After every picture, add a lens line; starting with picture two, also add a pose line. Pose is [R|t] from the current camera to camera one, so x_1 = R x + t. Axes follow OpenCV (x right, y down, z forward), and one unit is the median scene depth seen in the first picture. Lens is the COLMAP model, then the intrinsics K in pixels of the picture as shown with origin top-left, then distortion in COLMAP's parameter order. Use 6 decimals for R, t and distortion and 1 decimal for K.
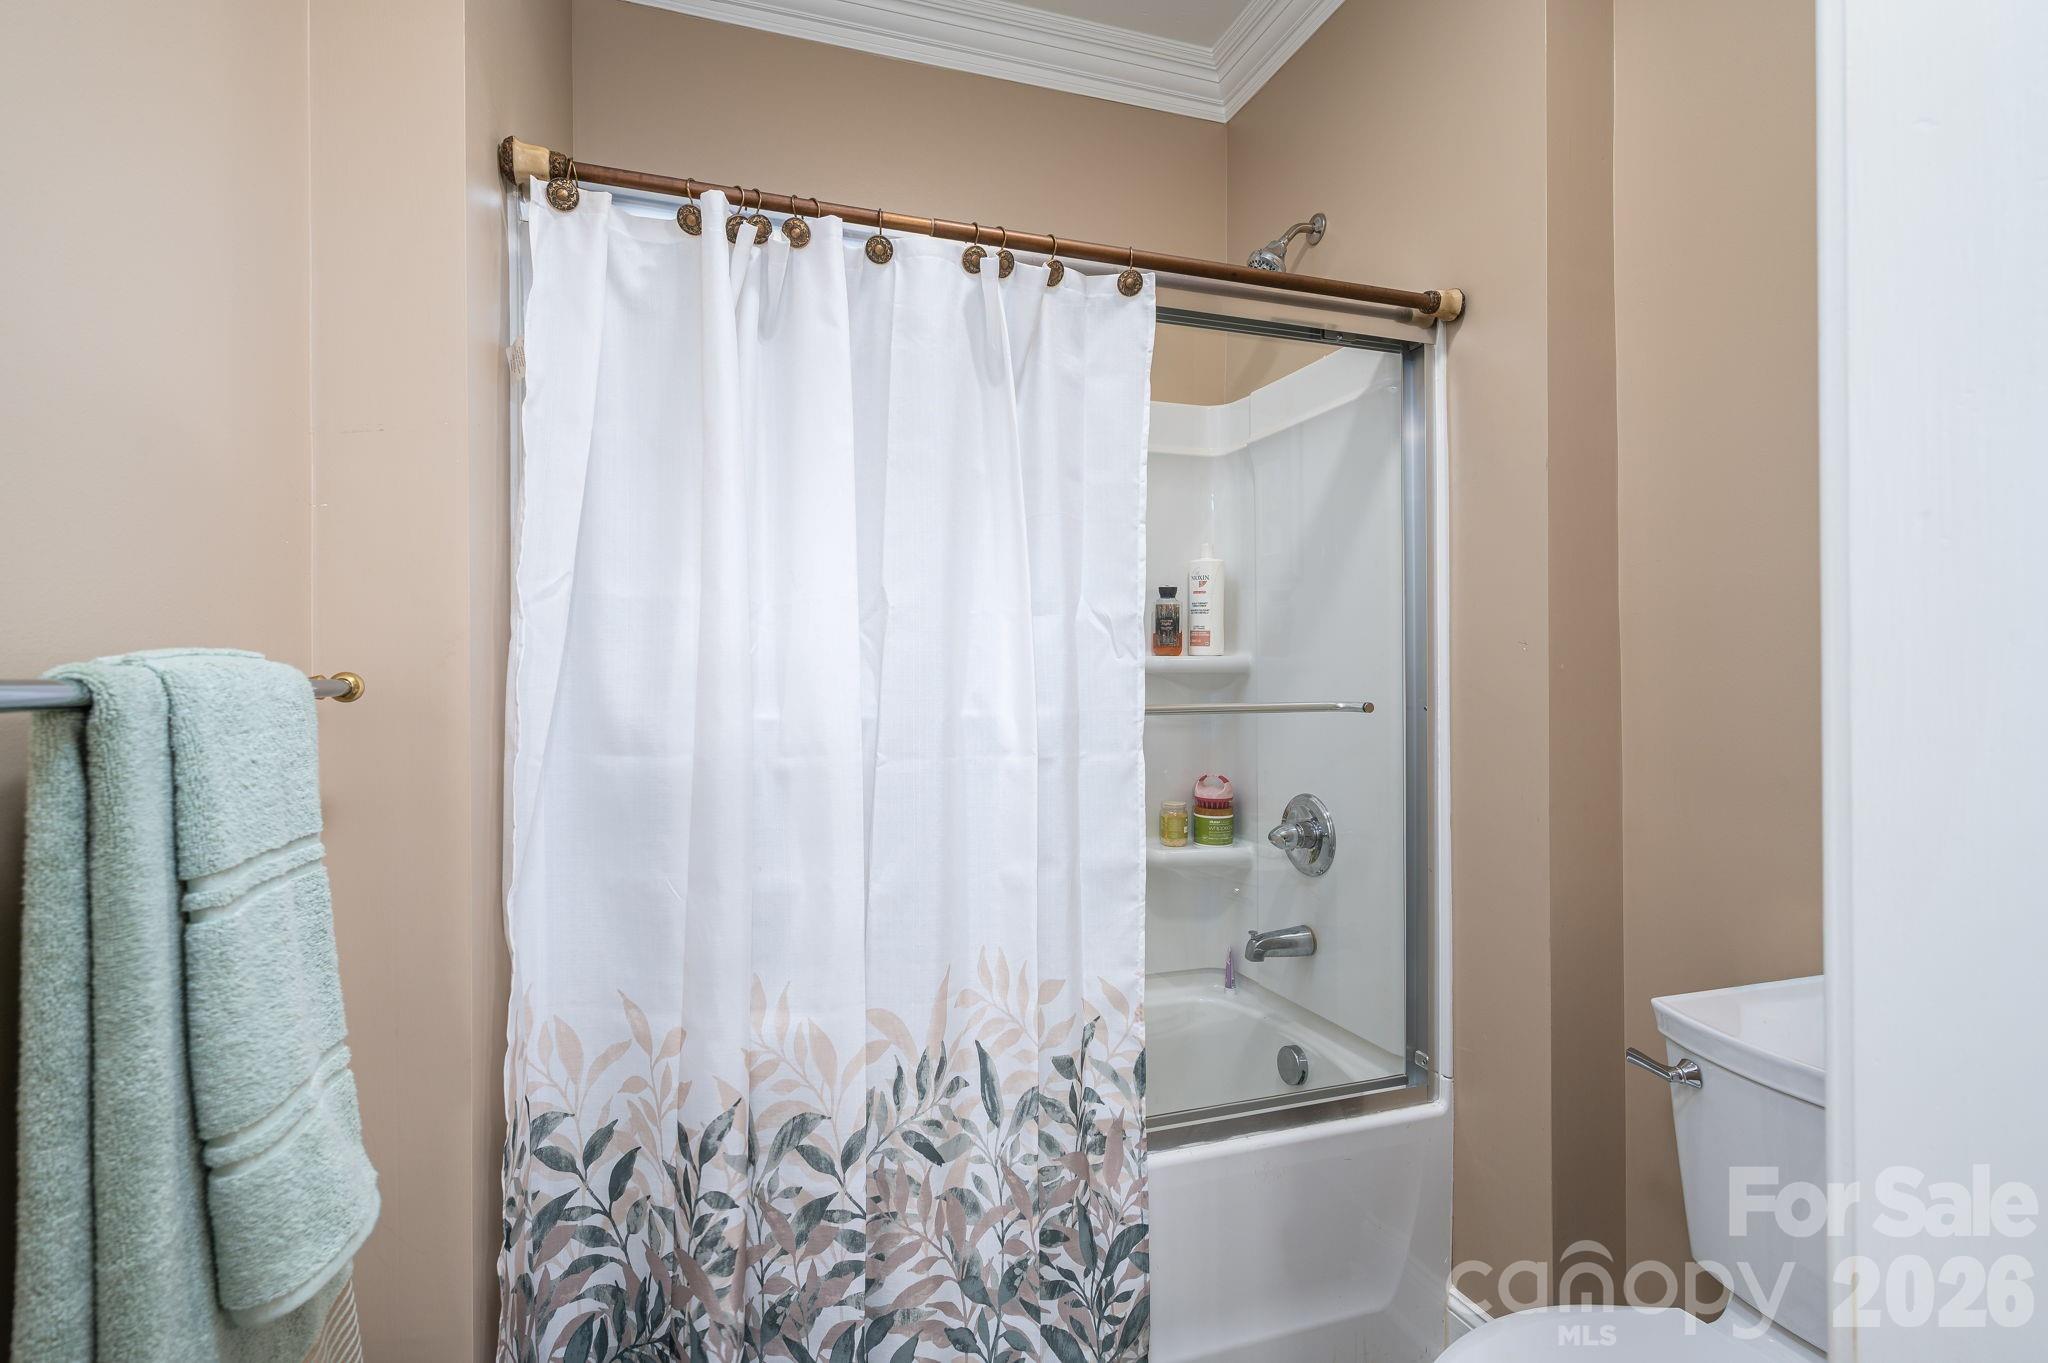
lens RADIAL K [[963.3, 0, 1024.6], [0, 963.3, 680.7], [0, 0, 1]] dist [-0.002939, 0.002491]
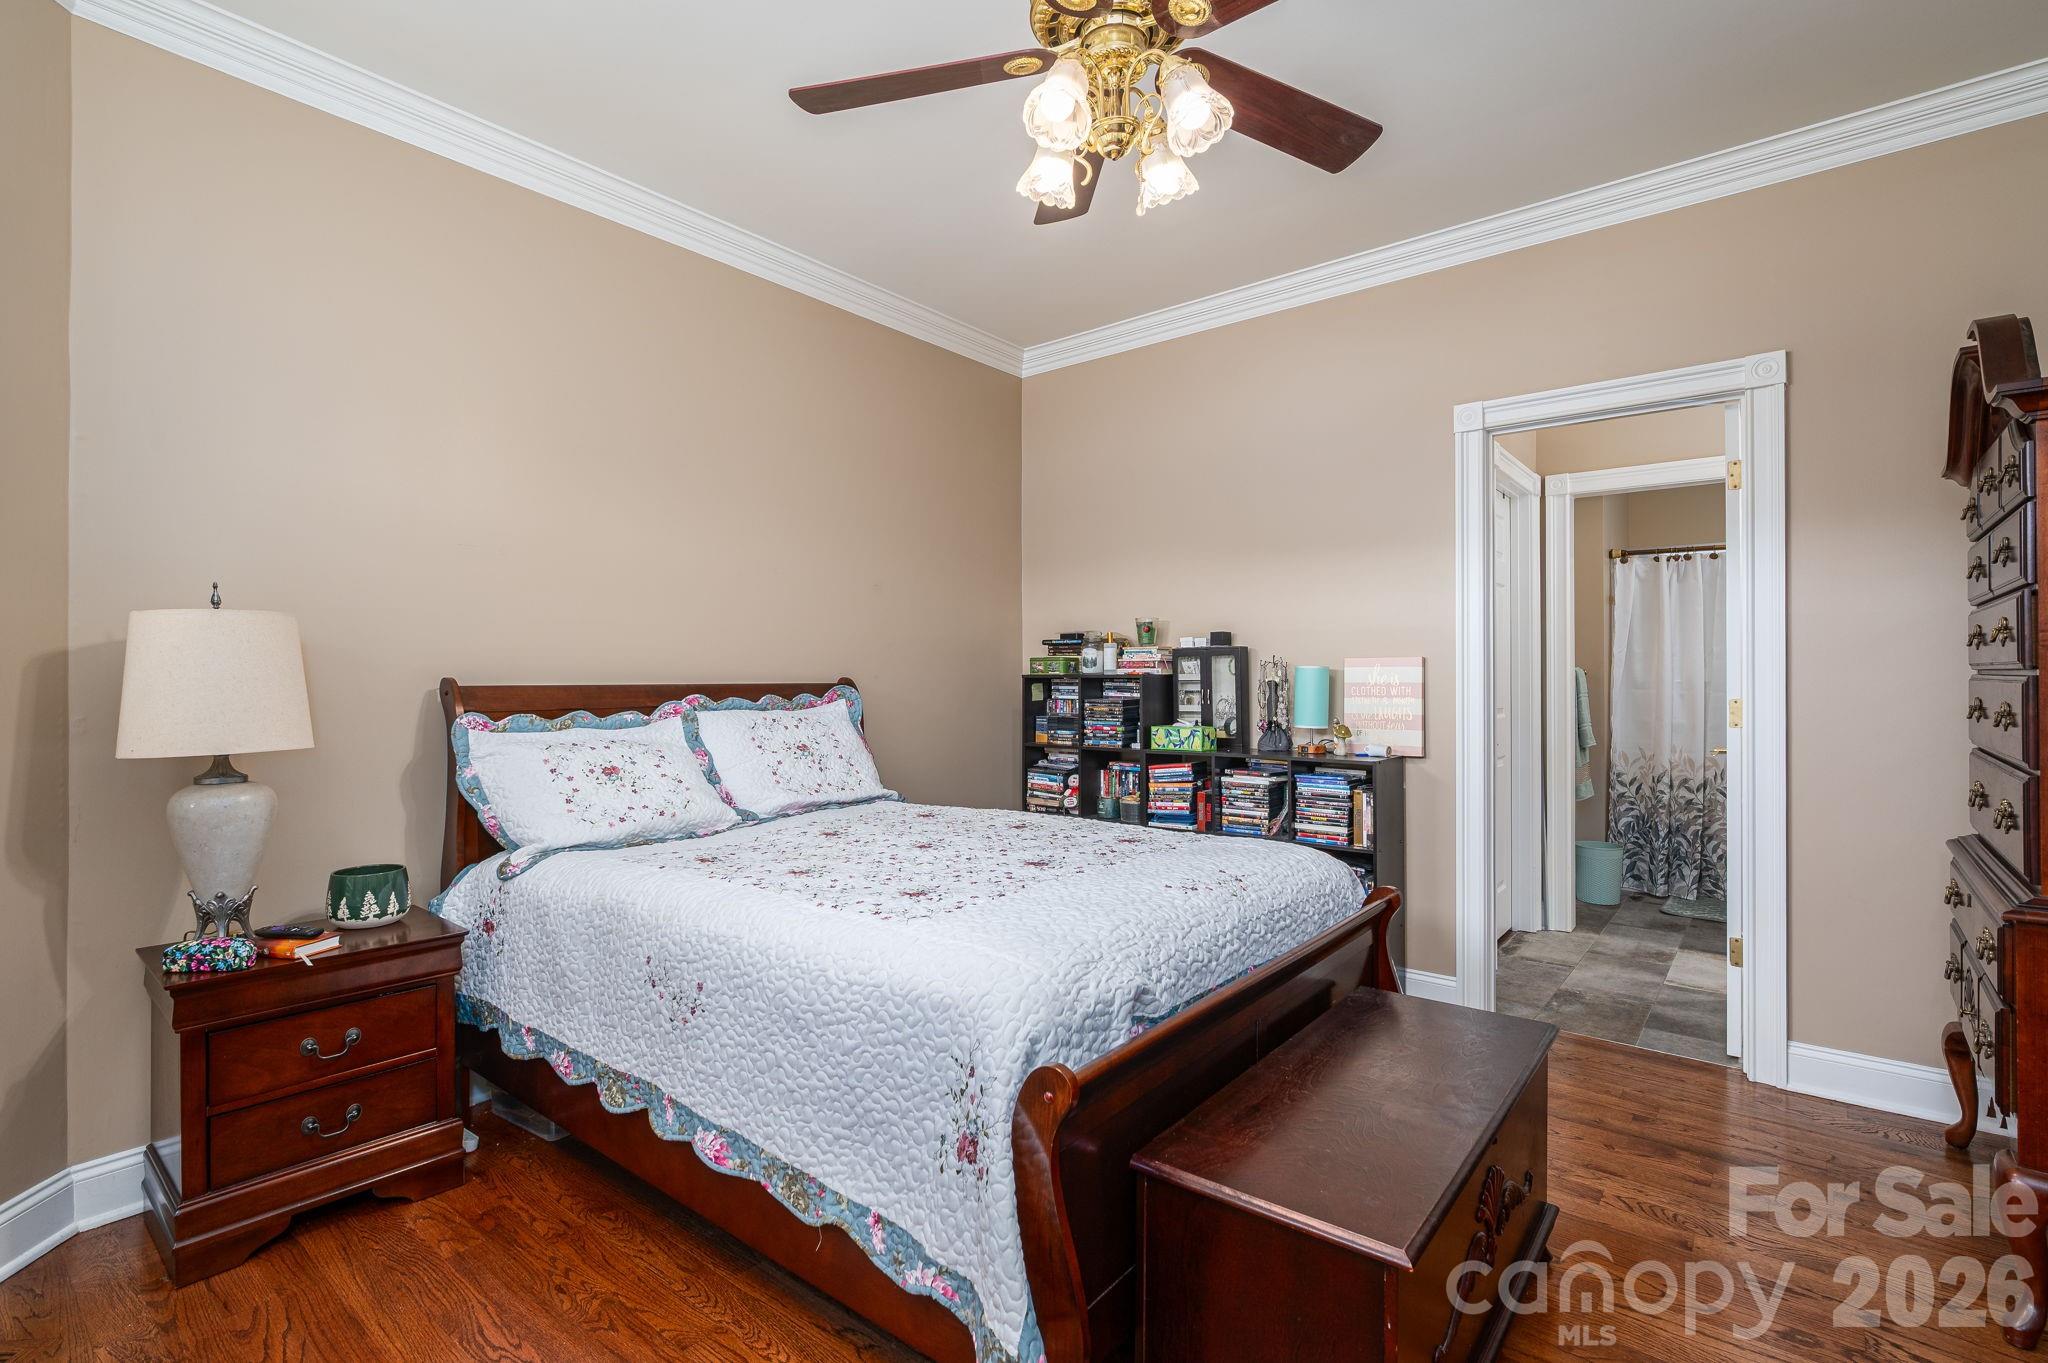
lens RADIAL K [[963.3, 0, 1028.0], [0, 963.3, 677.8], [0, 0, 1]] dist [-0.002939, 0.002491]
pose [[0.524747, 0.001657, -0.851256, 1.779983], [-0.001481, 0.999998, 0.001033, 0.024304], [0.851257, 0.000718, 0.524749, -3.516735]]
